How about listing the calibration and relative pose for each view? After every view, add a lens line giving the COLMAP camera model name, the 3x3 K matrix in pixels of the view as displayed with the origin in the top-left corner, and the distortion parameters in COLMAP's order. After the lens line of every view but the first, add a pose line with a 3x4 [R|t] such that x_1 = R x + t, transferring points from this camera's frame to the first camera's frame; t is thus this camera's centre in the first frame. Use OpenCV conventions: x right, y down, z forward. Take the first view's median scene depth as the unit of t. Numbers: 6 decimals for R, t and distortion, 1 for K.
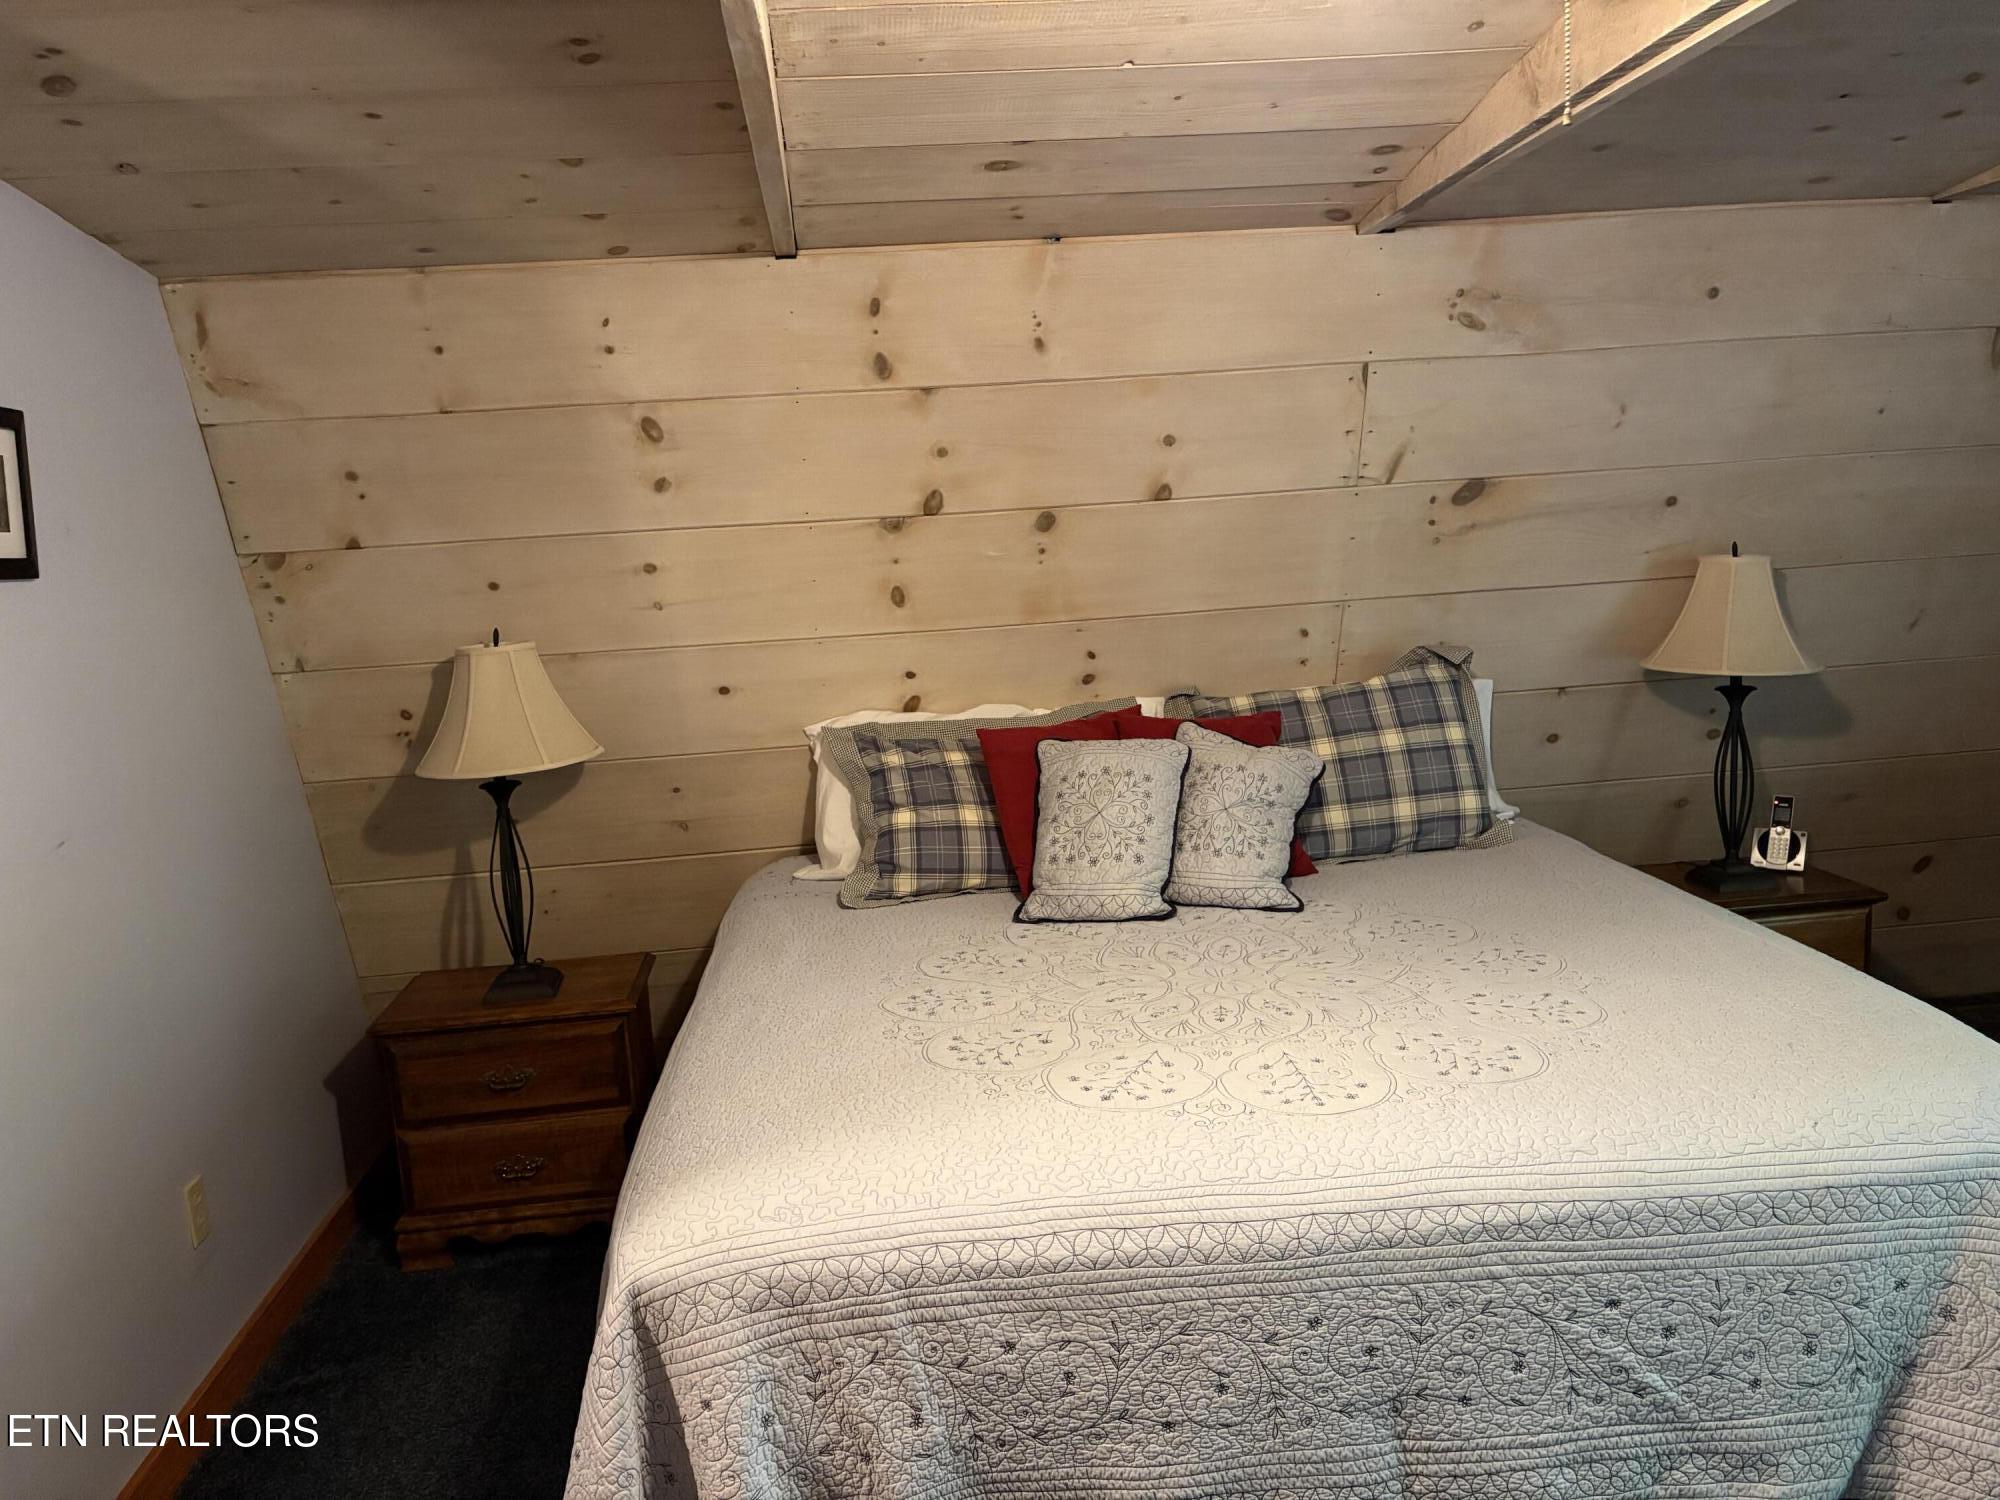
lens RADIAL K [[1515.0, 0, 1011.0], [0, 1515.0, 767.5], [0, 0, 1]] dist [0.053379, -0.056127]
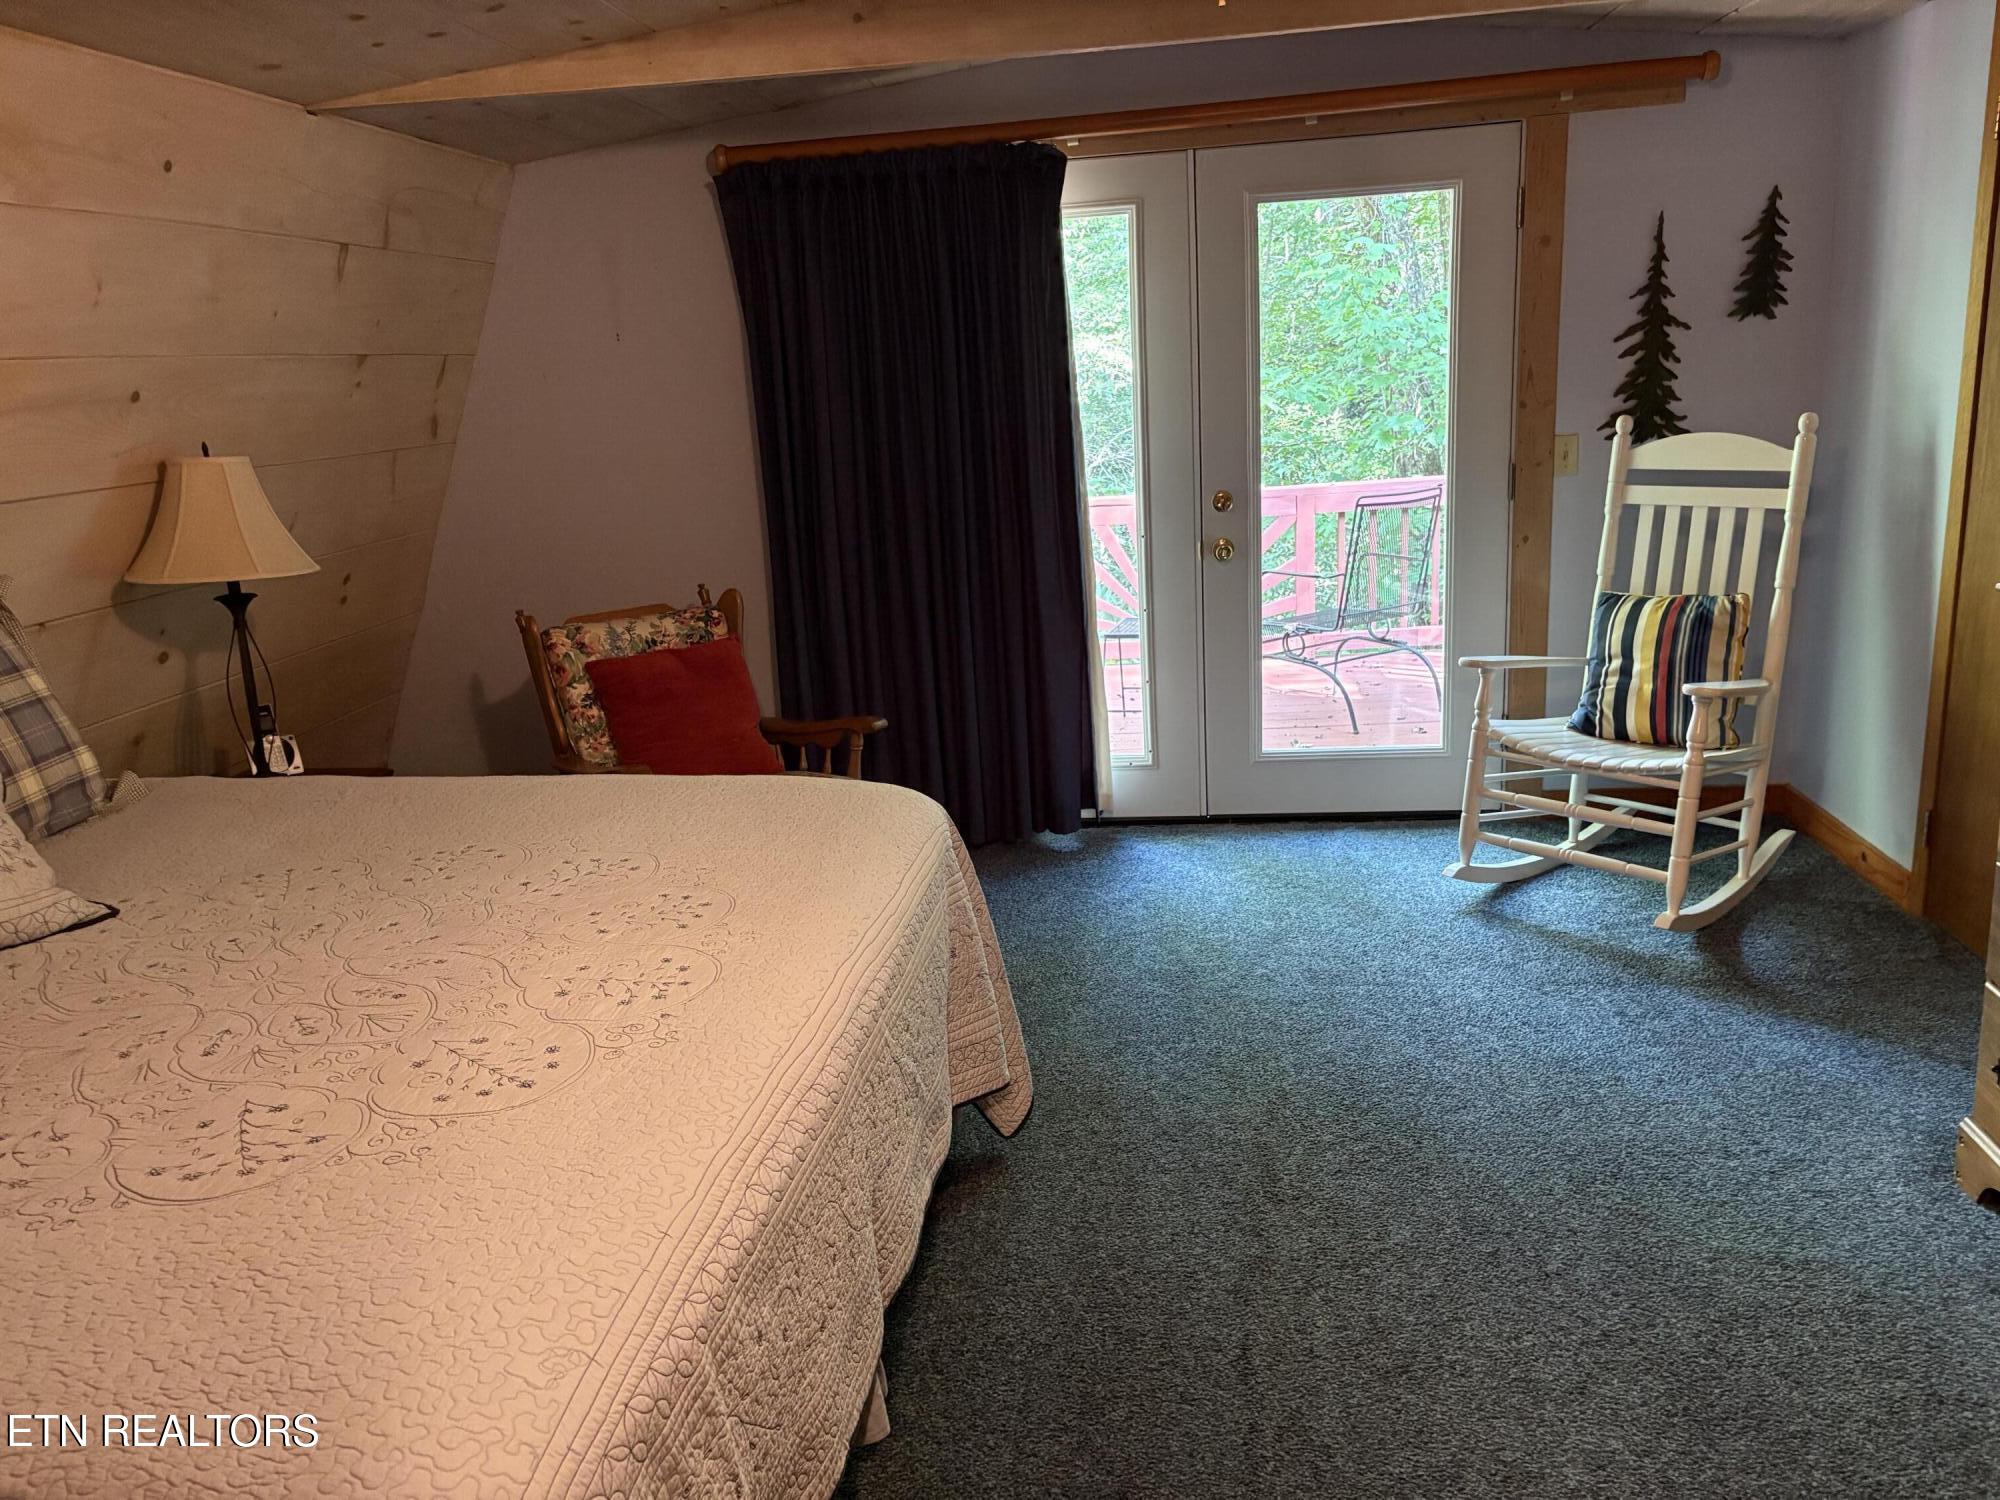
lens RADIAL K [[1515.0, 0, 1003.6], [0, 1515.0, 753.2], [0, 0, 1]] dist [0.053379, -0.056127]
pose [[0.221586, -0.198966, 0.954627, -0.357857], [0.190392, 0.968950, 0.157758, -0.016515], [-0.956374, 0.146796, 0.252587, 0.316740]]
